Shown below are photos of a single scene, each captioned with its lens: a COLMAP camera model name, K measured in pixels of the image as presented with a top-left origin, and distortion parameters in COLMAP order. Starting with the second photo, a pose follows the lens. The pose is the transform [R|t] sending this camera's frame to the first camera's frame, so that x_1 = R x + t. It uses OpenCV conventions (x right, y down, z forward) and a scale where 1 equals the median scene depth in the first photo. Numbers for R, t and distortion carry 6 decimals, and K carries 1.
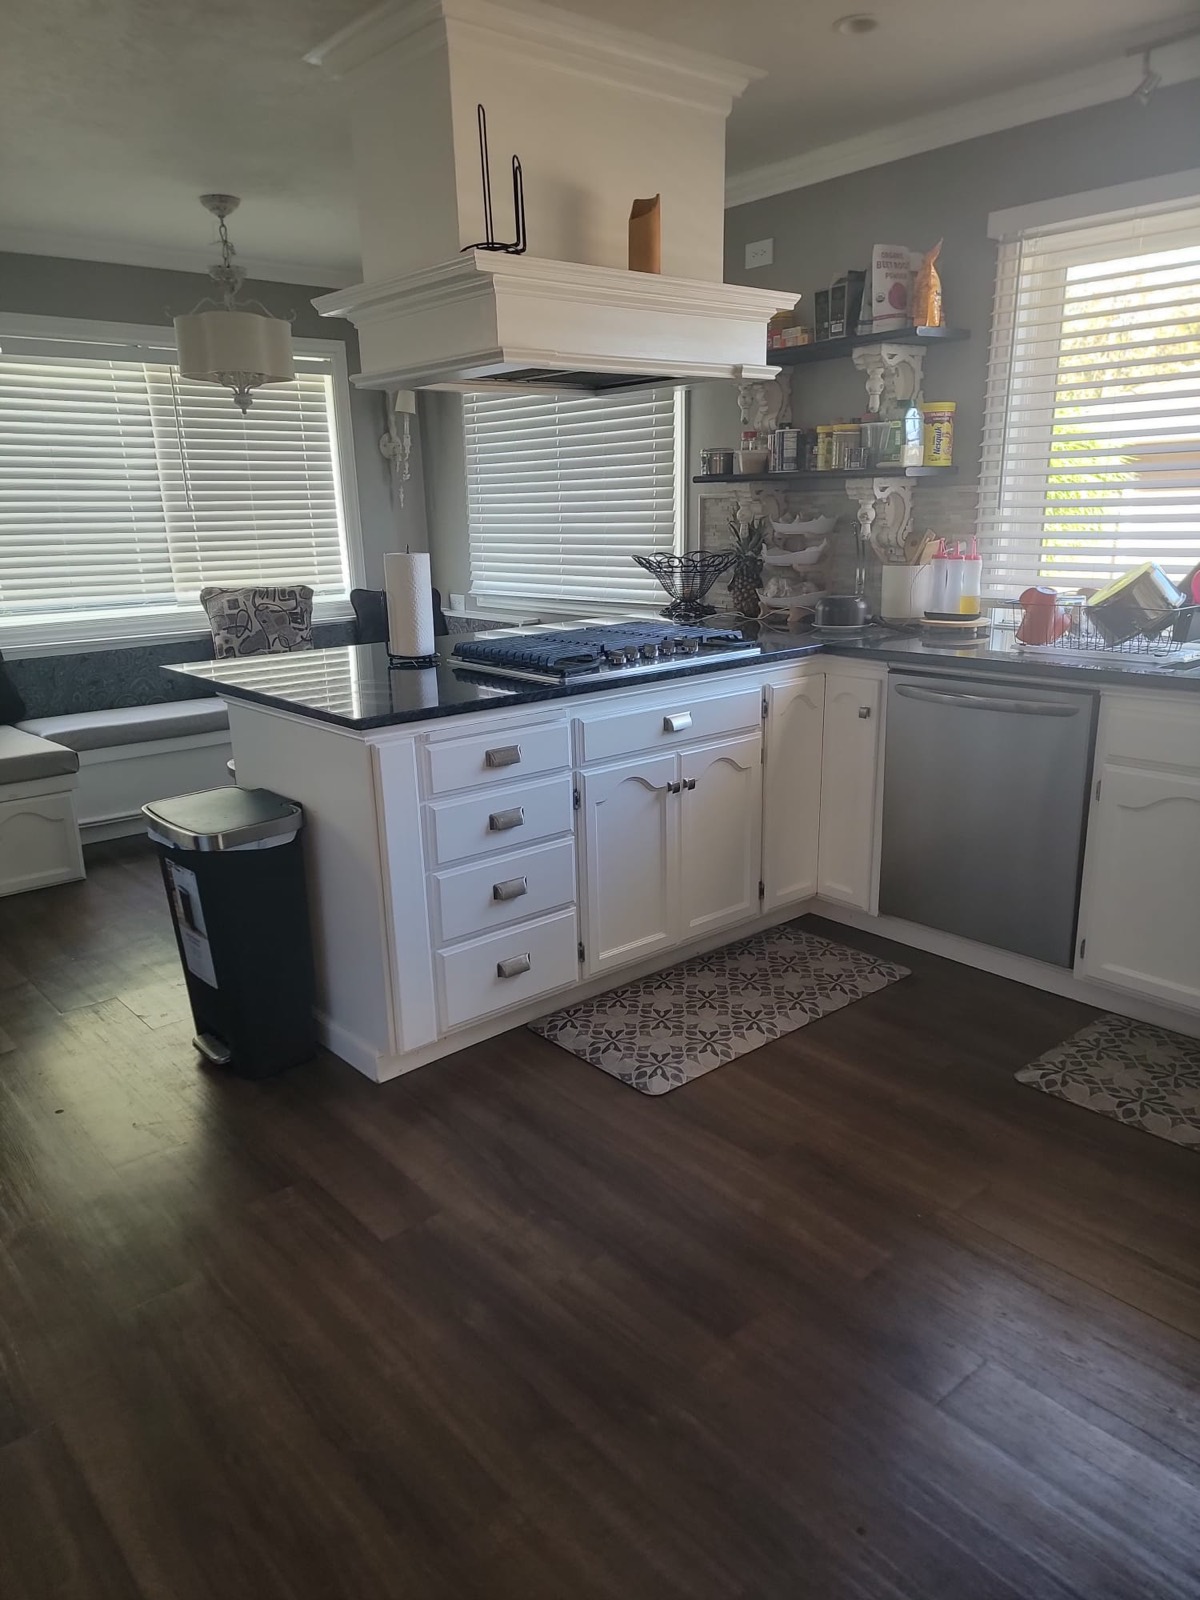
lens RADIAL K [[1125.2, 0, 619.8], [0, 1125.2, 812.4], [0, 0, 1]] dist [0.072726, -0.044428]
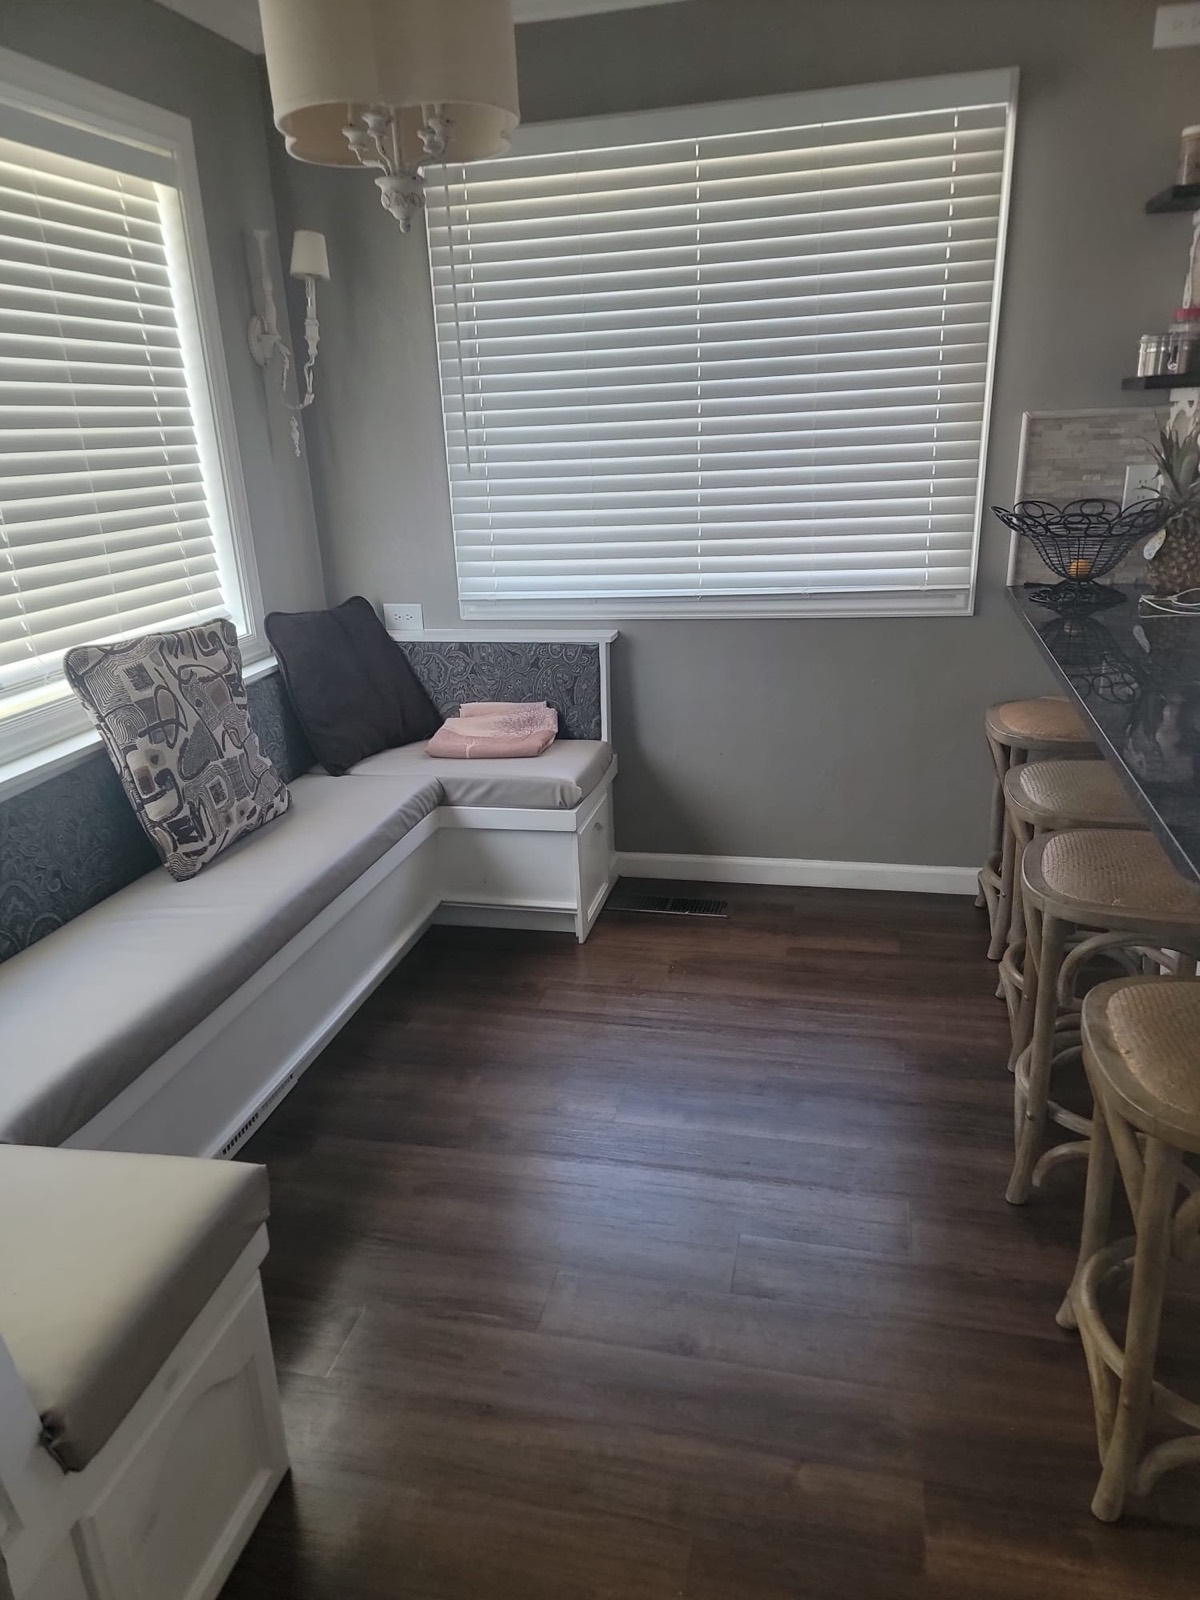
lens RADIAL K [[1125.2, 0, 619.8], [0, 1125.2, 812.4], [0, 0, 1]] dist [0.072726, -0.044428]
pose [[0.809072, -0.204279, 0.551065, -0.678542], [0.179337, 0.978741, 0.099517, -0.212679], [-0.559679, 0.018309, 0.828507, 0.769763]]
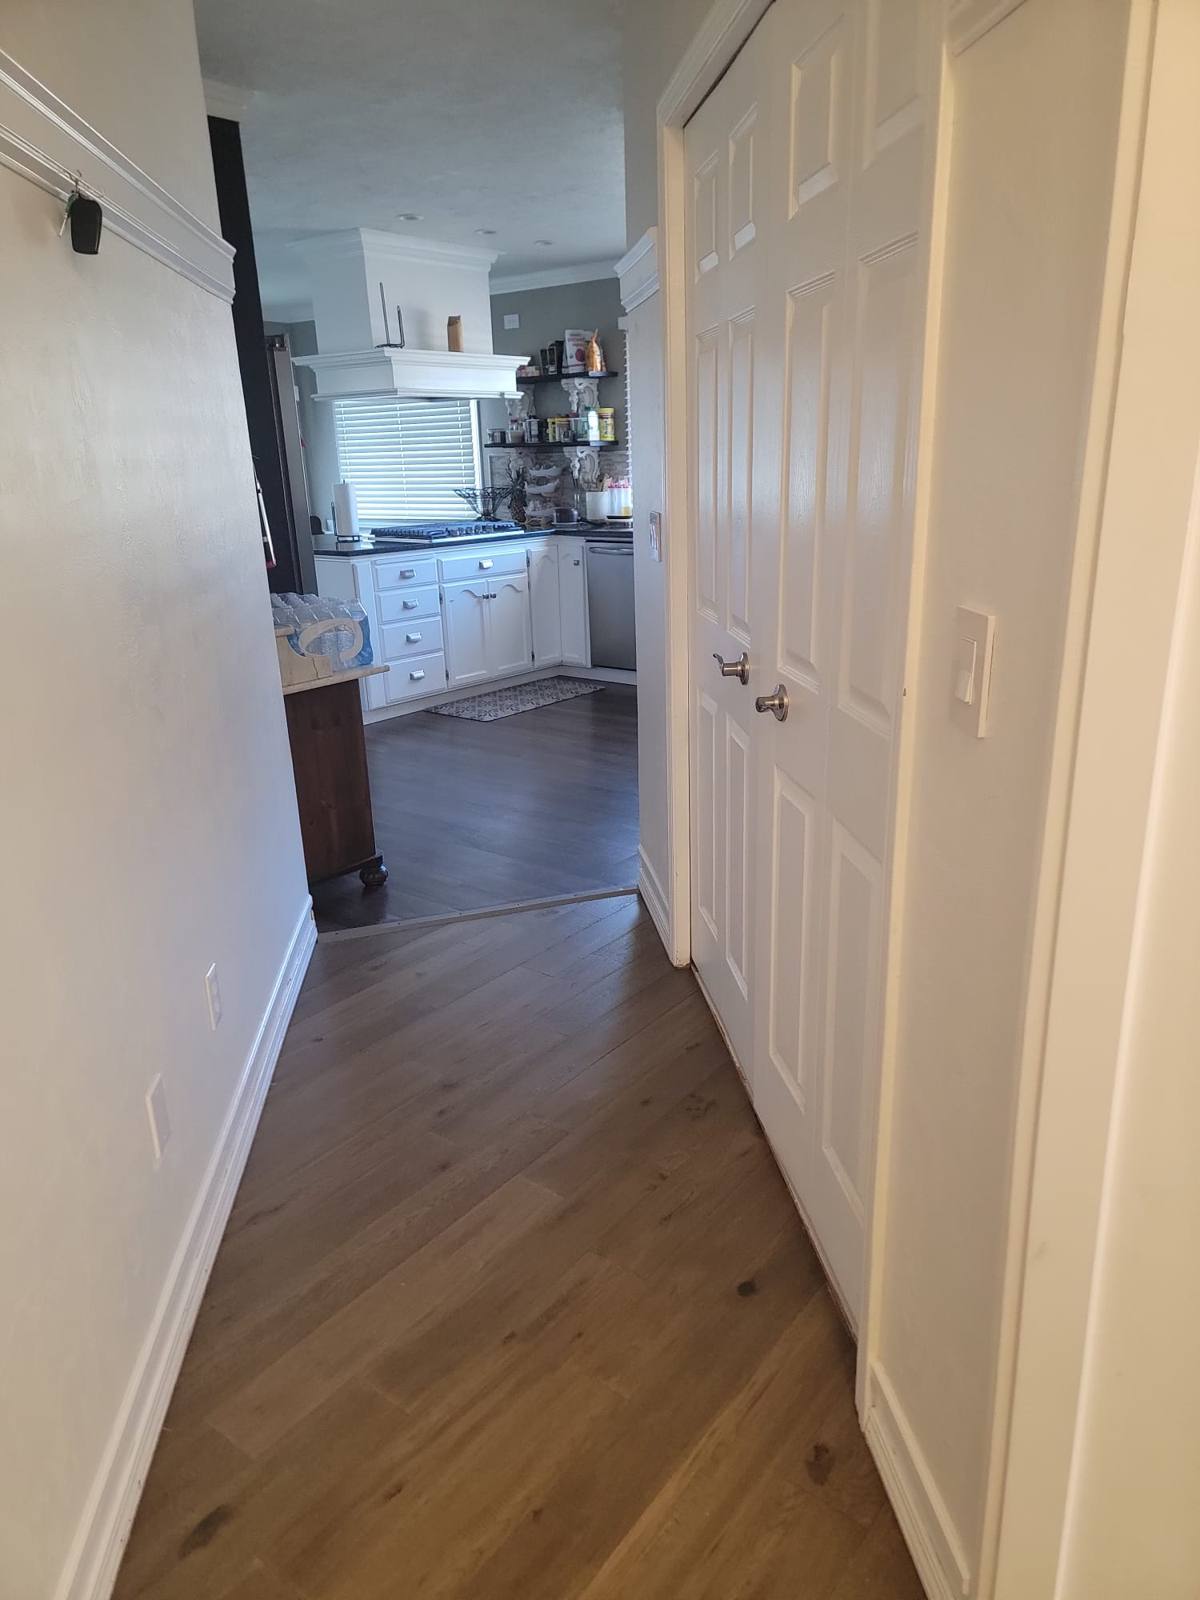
lens RADIAL K [[1082.9, 0, 637.1], [0, 1082.9, 804.5], [0, 0, 1]] dist [0.094048, -0.000174]
pose [[0.980743, -0.063014, 0.184859, -0.065169], [0.056163, 0.997535, 0.042073, 0.256169], [-0.187054, -0.030881, 0.981864, -0.920422]]
